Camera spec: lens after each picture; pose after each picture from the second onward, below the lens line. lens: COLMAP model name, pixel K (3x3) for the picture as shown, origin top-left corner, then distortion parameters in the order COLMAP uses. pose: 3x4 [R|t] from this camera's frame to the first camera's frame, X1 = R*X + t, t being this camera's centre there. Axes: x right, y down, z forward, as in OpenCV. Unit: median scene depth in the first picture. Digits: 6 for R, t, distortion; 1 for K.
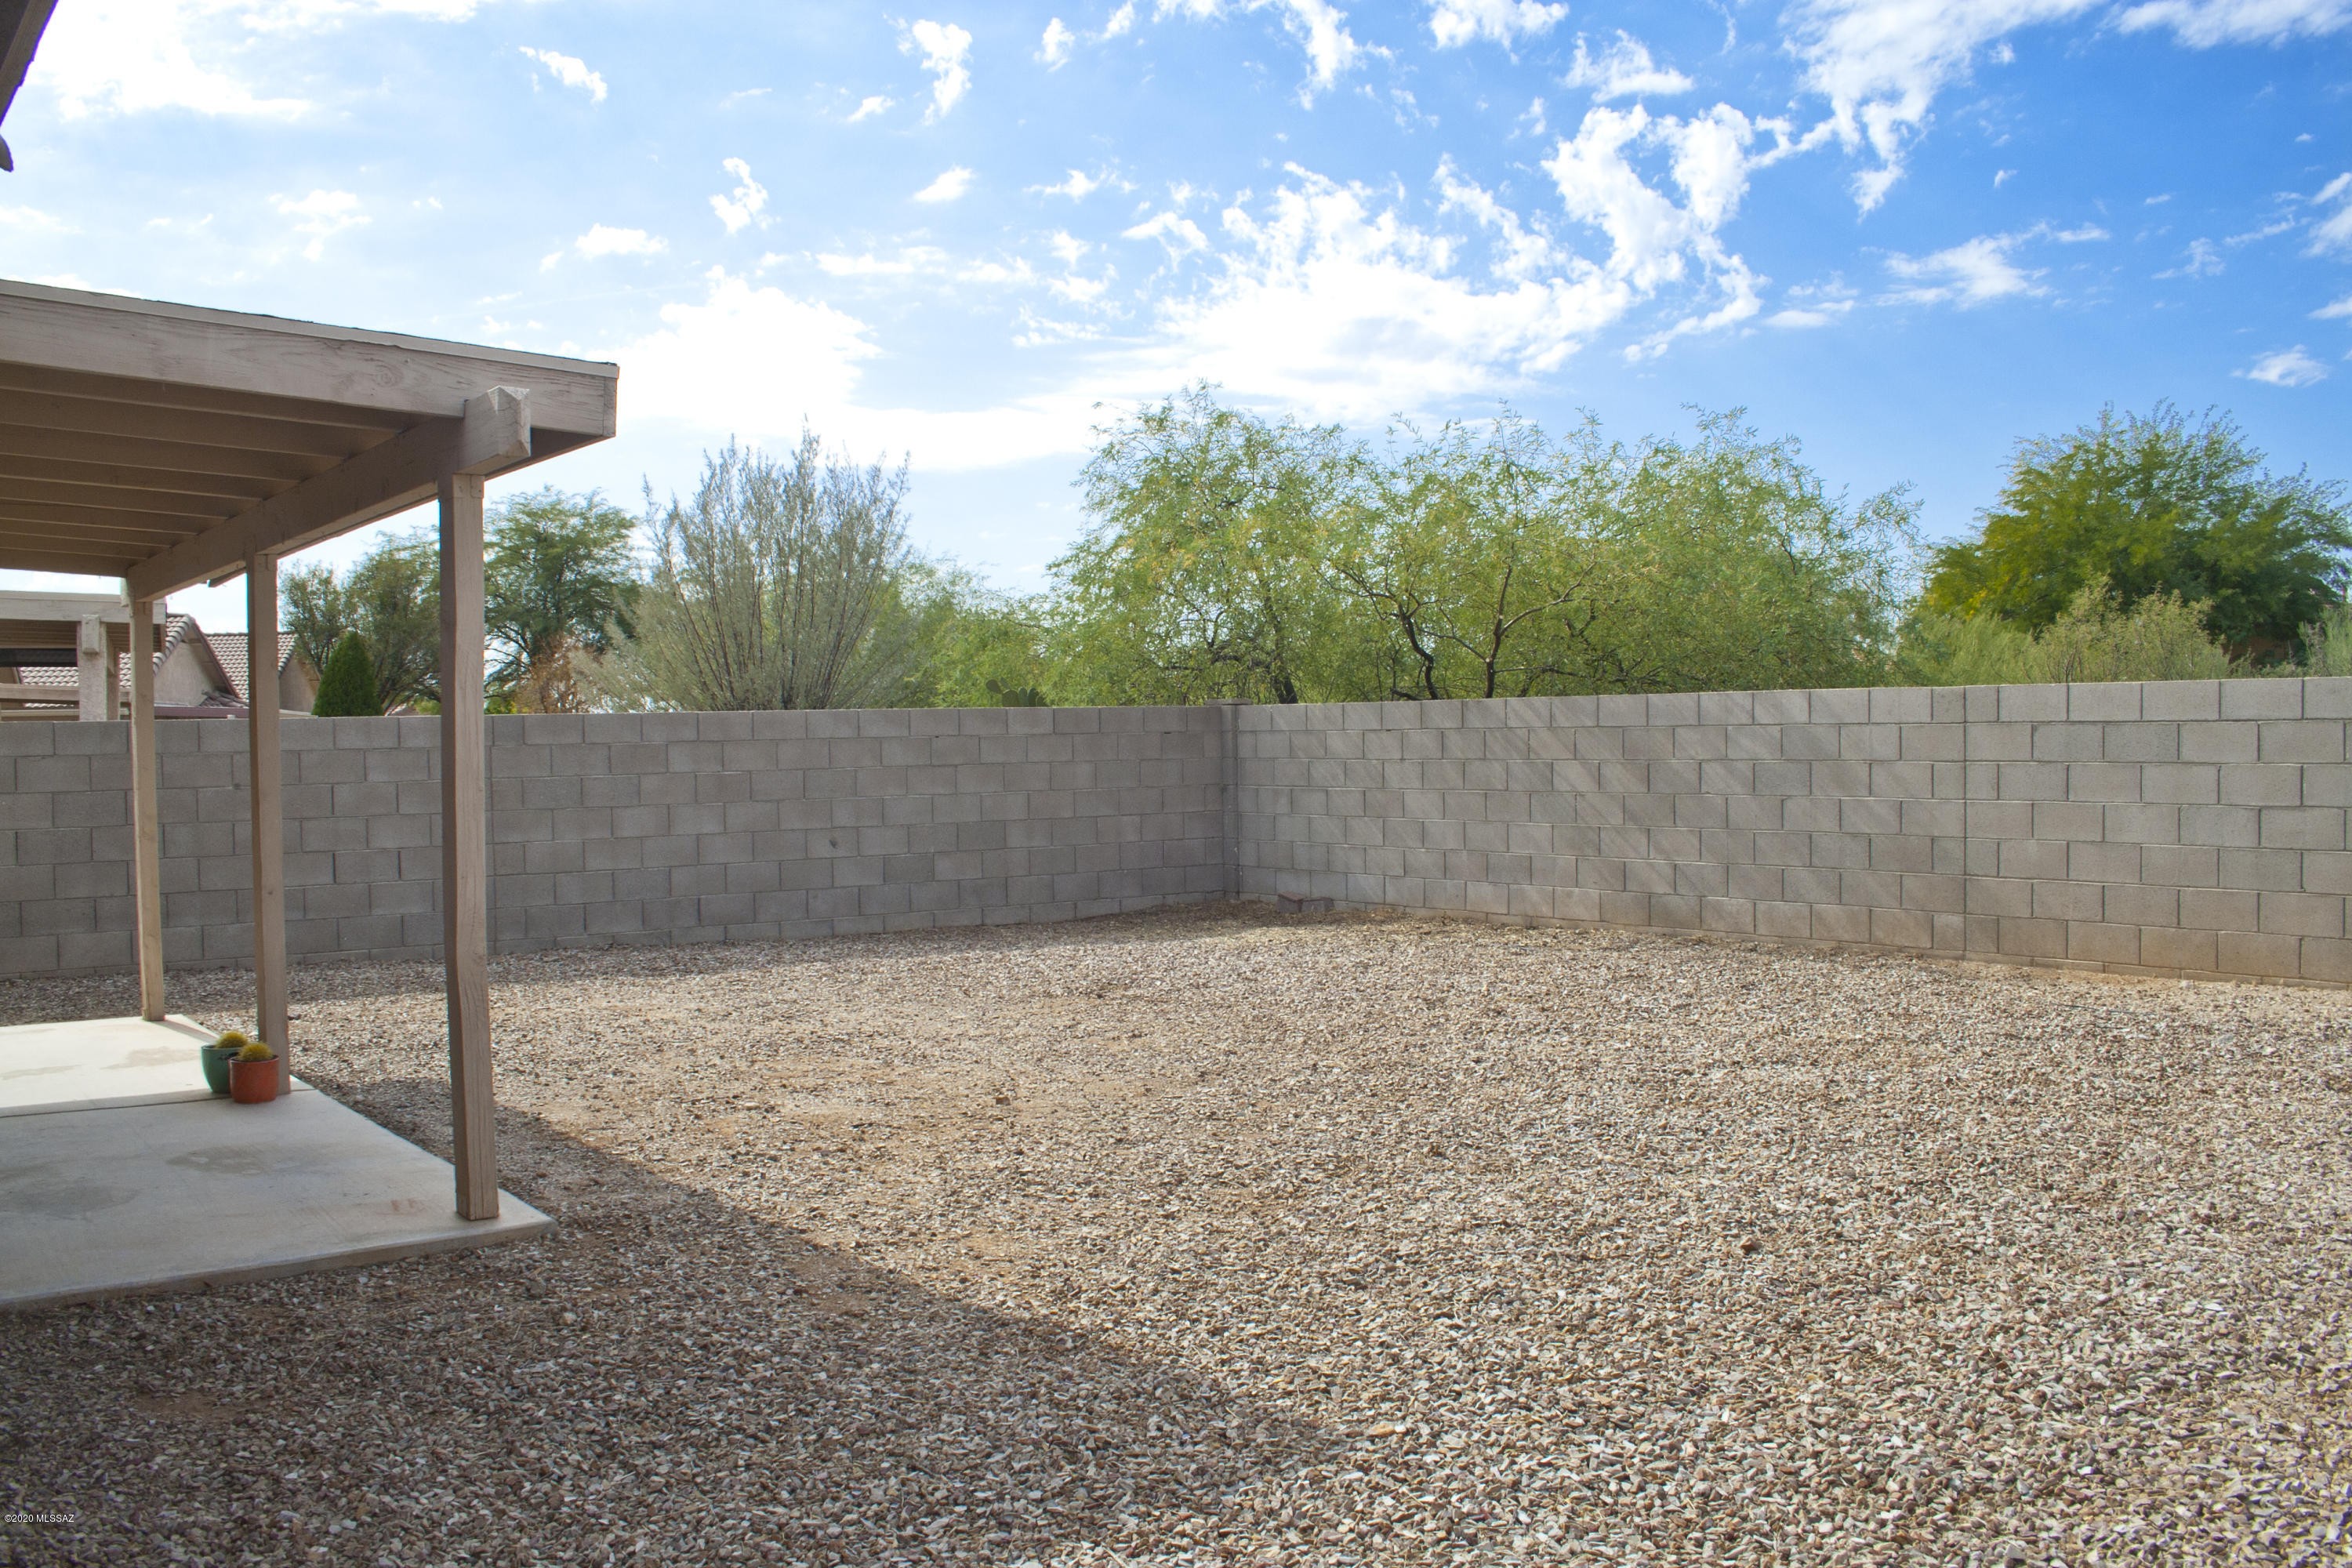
lens RADIAL K [[1969.0, 0, 1166.0], [0, 1969.0, 744.6], [0, 0, 1]] dist [-0.136434, 0.102681]
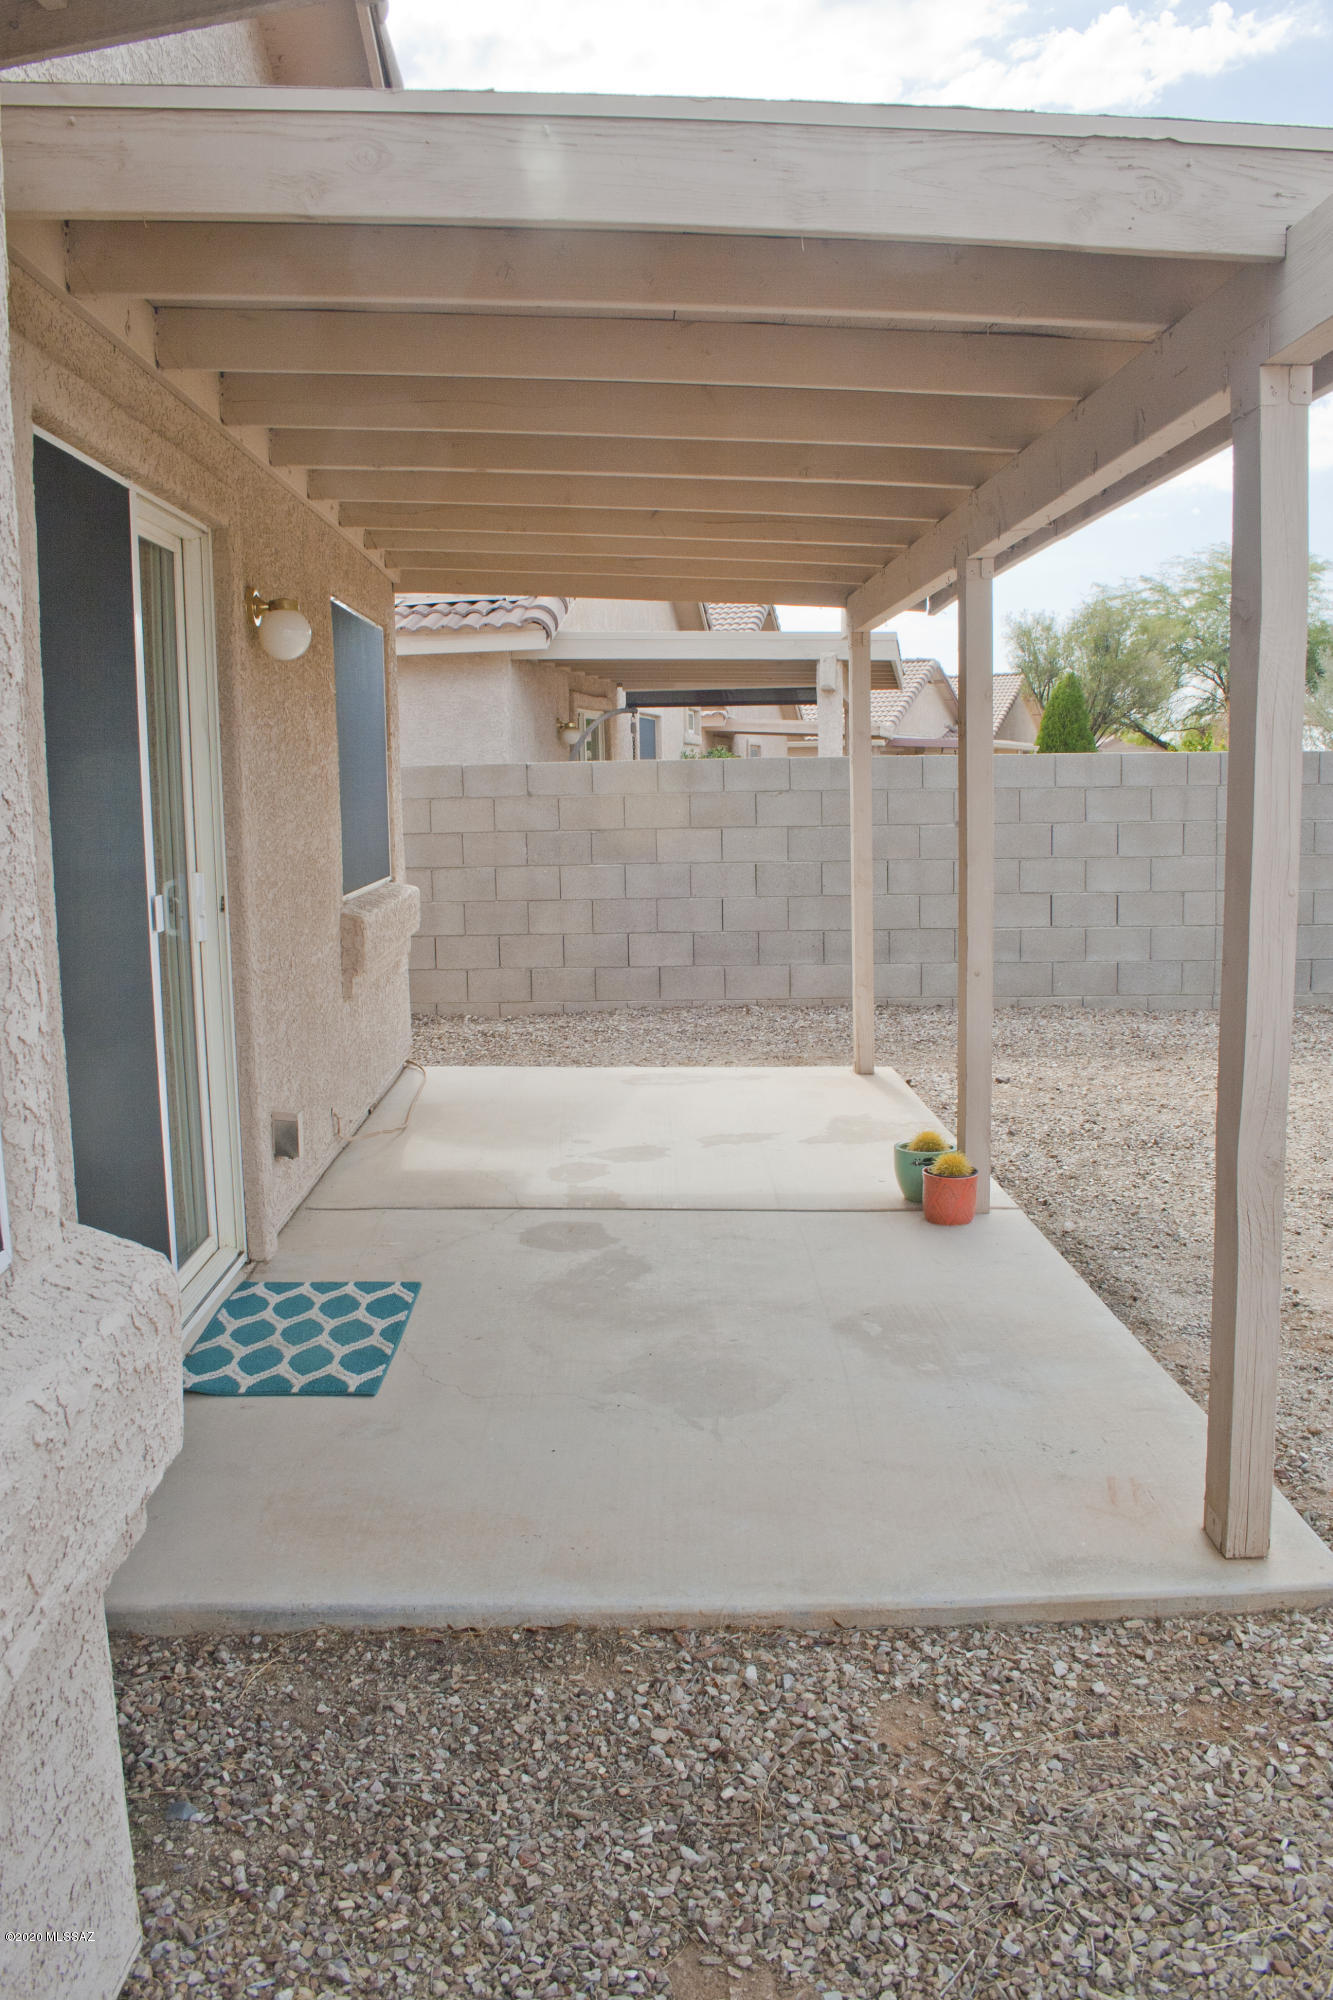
lens RADIAL K [[1674.3, 0, 668.3], [0, 1674.3, 1000.1], [0, 0, 1]] dist [-0.136434, 0.102681]
pose [[0.806233, 0.083270, -0.585708, -0.109151], [-0.001458, 0.990321, 0.138786, -0.008066], [0.591596, -0.111040, 0.798551, 0.248686]]
